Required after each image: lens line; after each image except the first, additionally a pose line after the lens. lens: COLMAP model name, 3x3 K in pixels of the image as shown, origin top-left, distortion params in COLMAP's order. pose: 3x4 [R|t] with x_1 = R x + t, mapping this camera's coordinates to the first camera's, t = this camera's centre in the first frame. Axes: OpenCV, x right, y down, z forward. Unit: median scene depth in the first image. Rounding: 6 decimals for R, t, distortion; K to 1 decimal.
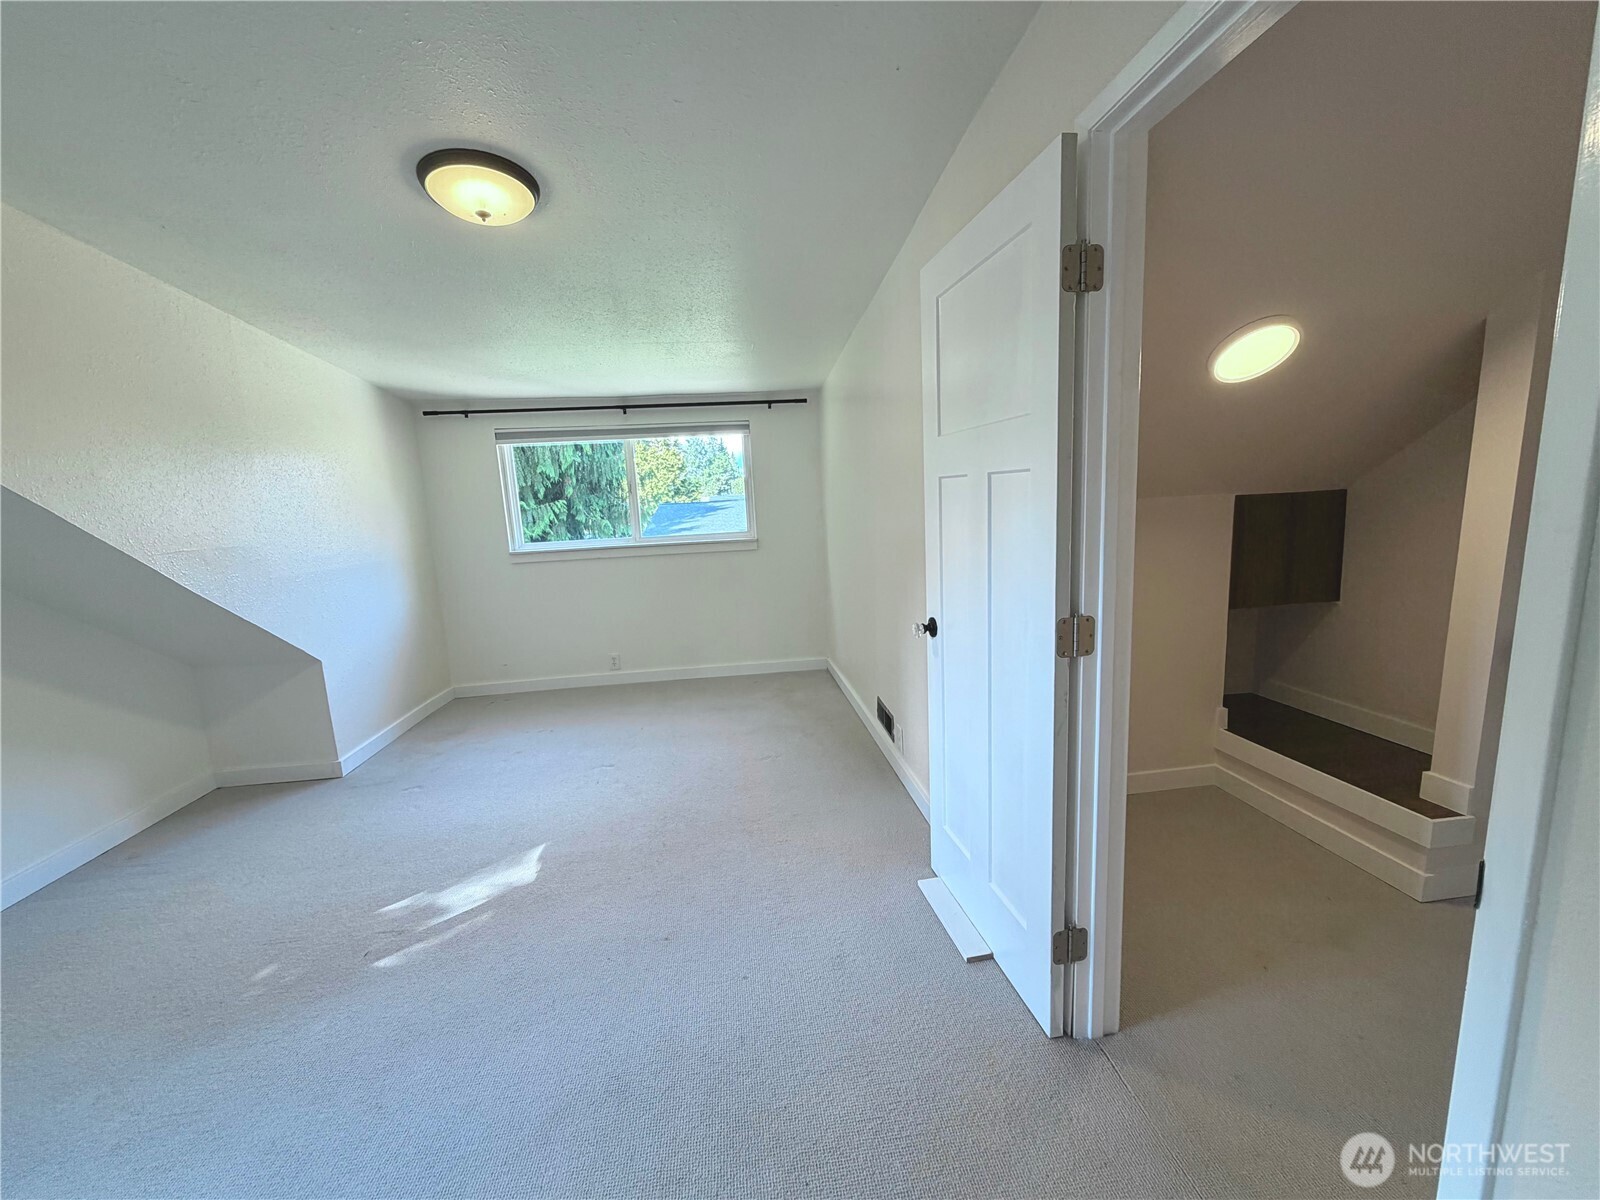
lens RADIAL K [[634.8, 0, 799.1], [0, 634.8, 598.6], [0, 0, 1]] dist [-0.001482, 0.000078]
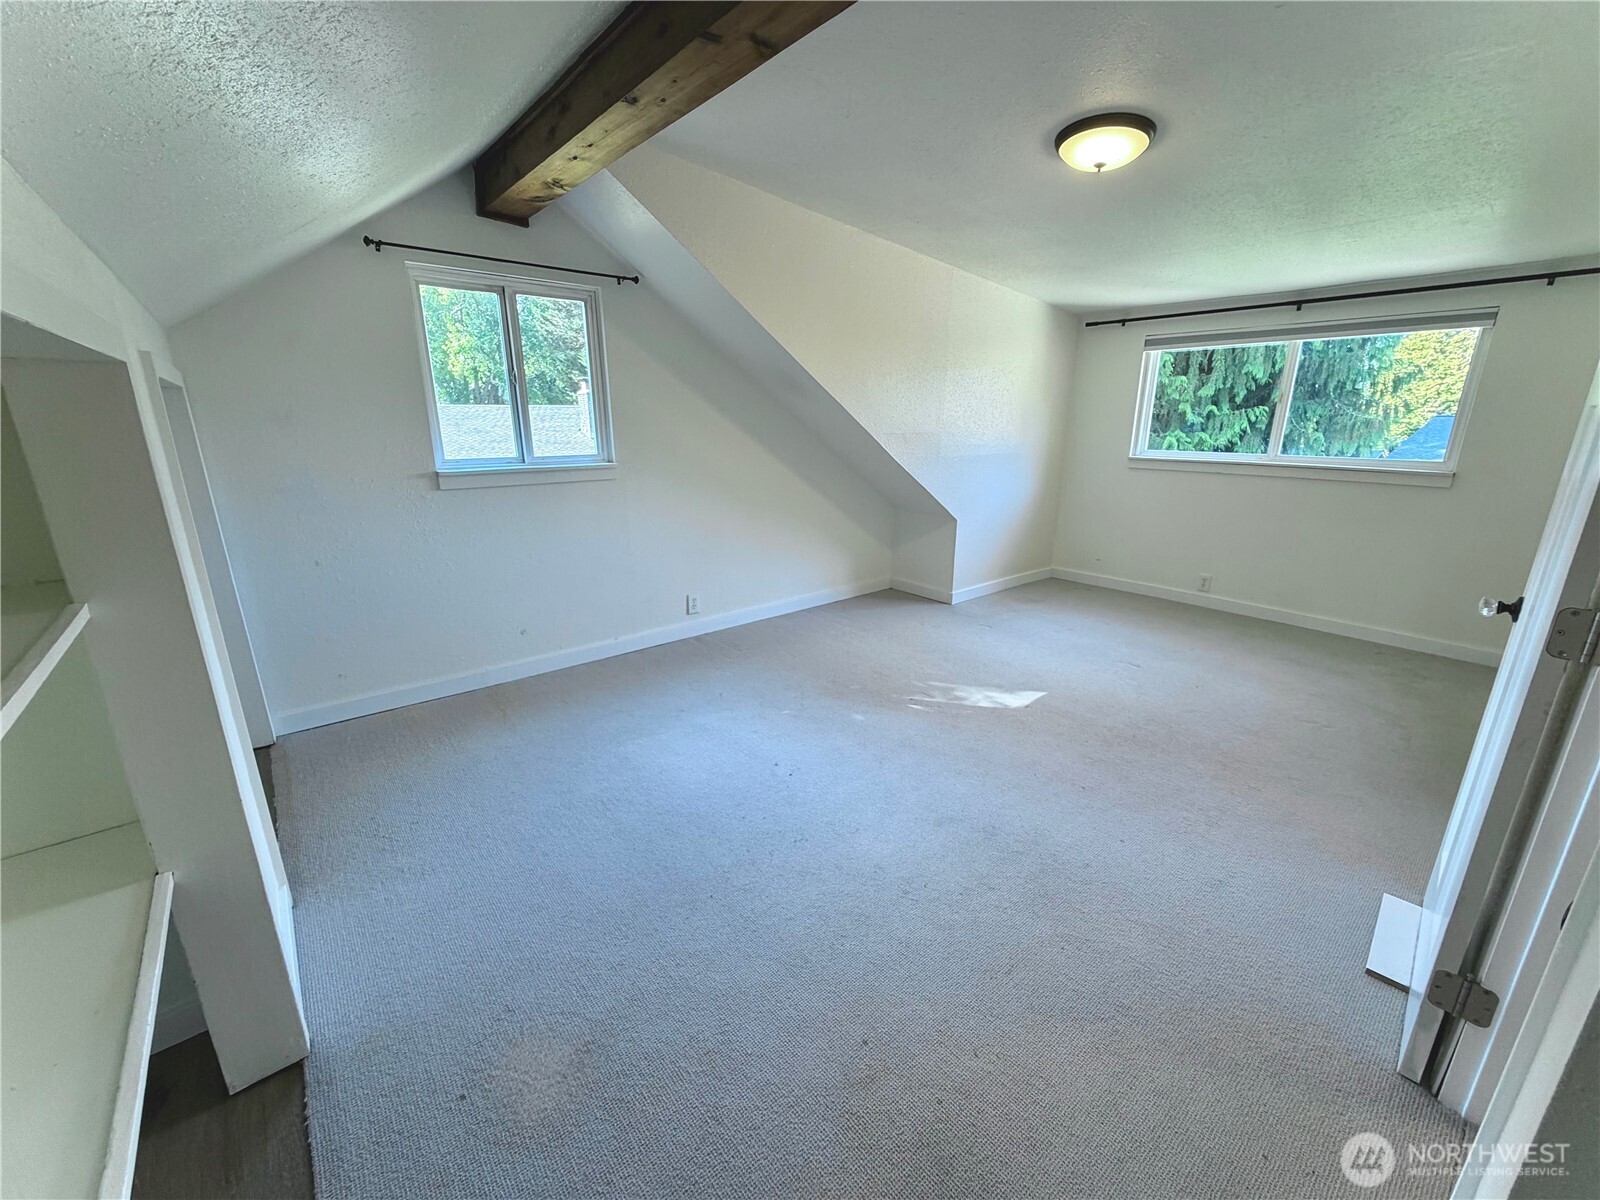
lens RADIAL K [[640.6, 0, 800.0], [0, 640.6, 597.2], [0, 0, 1]] dist [0.000373, -0.000044]
pose [[0.545302, 0.277442, -0.790994, 0.250439], [-0.160203, 0.960737, 0.226537, -0.003408], [0.822788, 0.003189, 0.568339, -0.100389]]
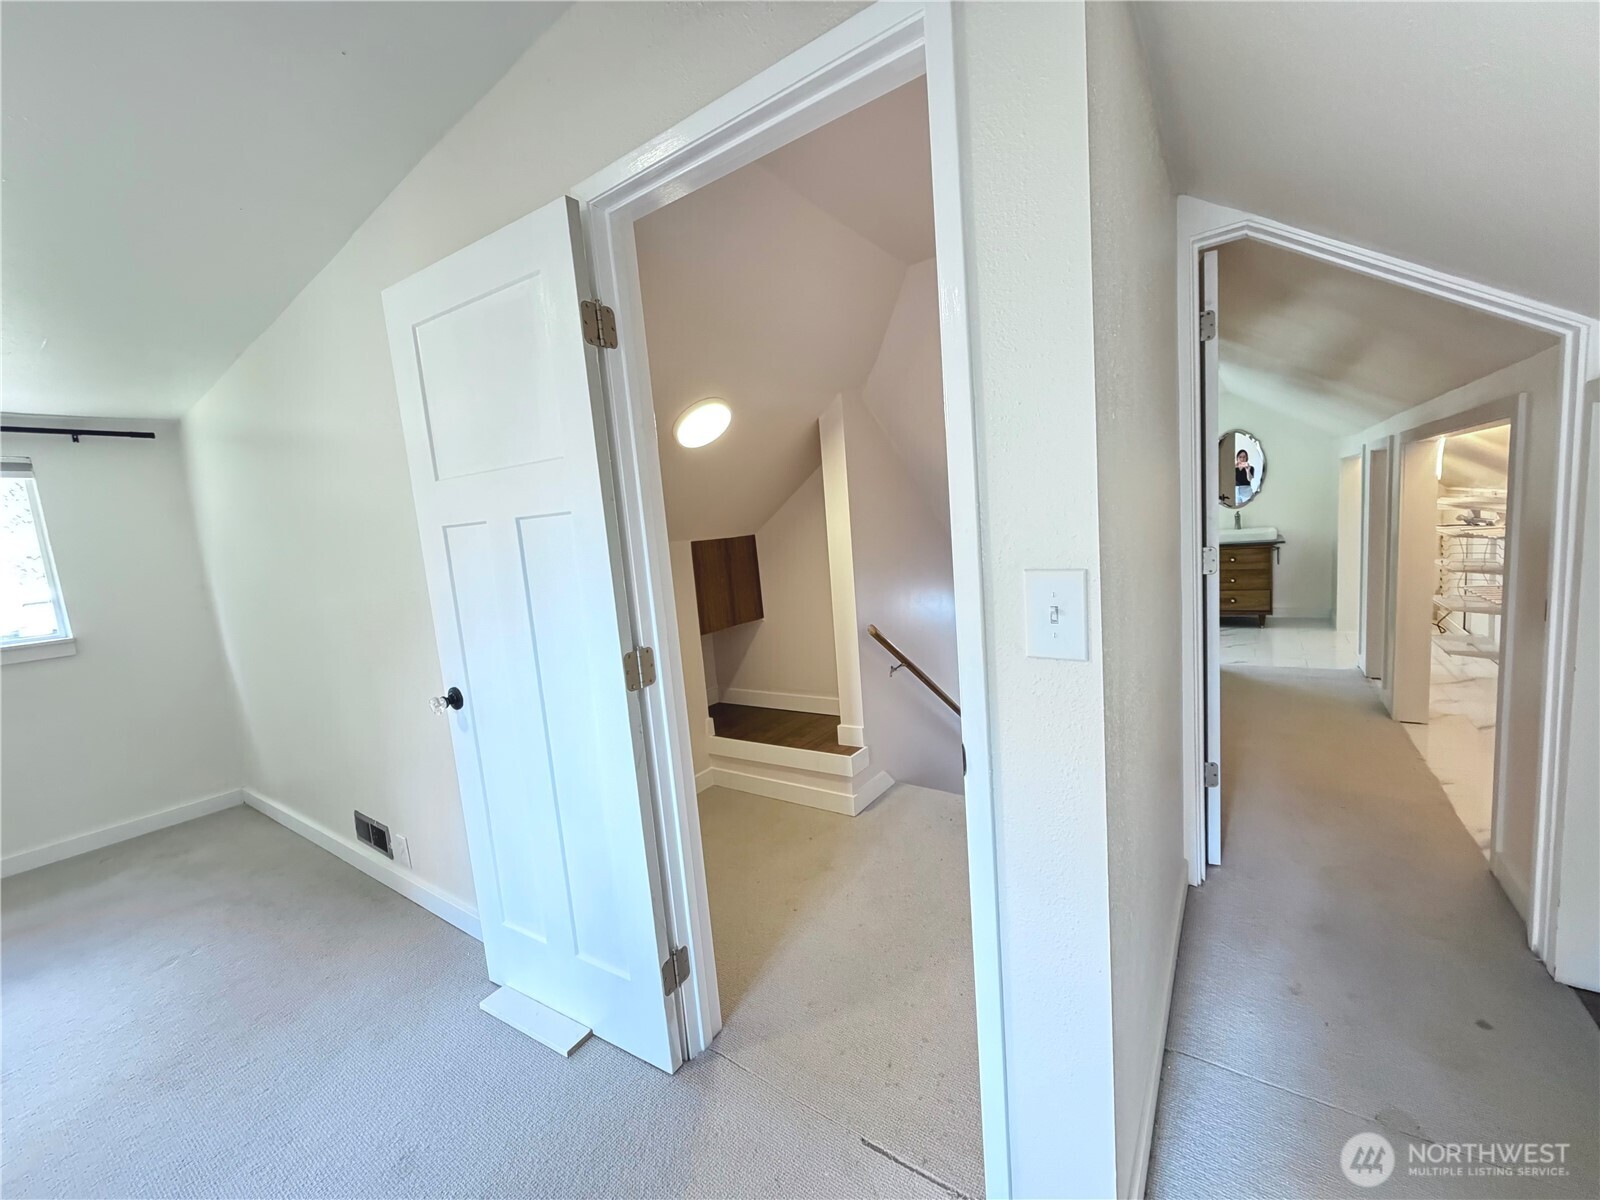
lens RADIAL K [[634.8, 0, 799.1], [0, 634.8, 598.6], [0, 0, 1]] dist [-0.001482, 0.000078]
pose [[0.669333, -0.097268, 0.736568, -0.071674], [0.167912, 0.985547, -0.022438, 0.006350], [-0.723739, 0.138697, 0.675992, 0.042829]]
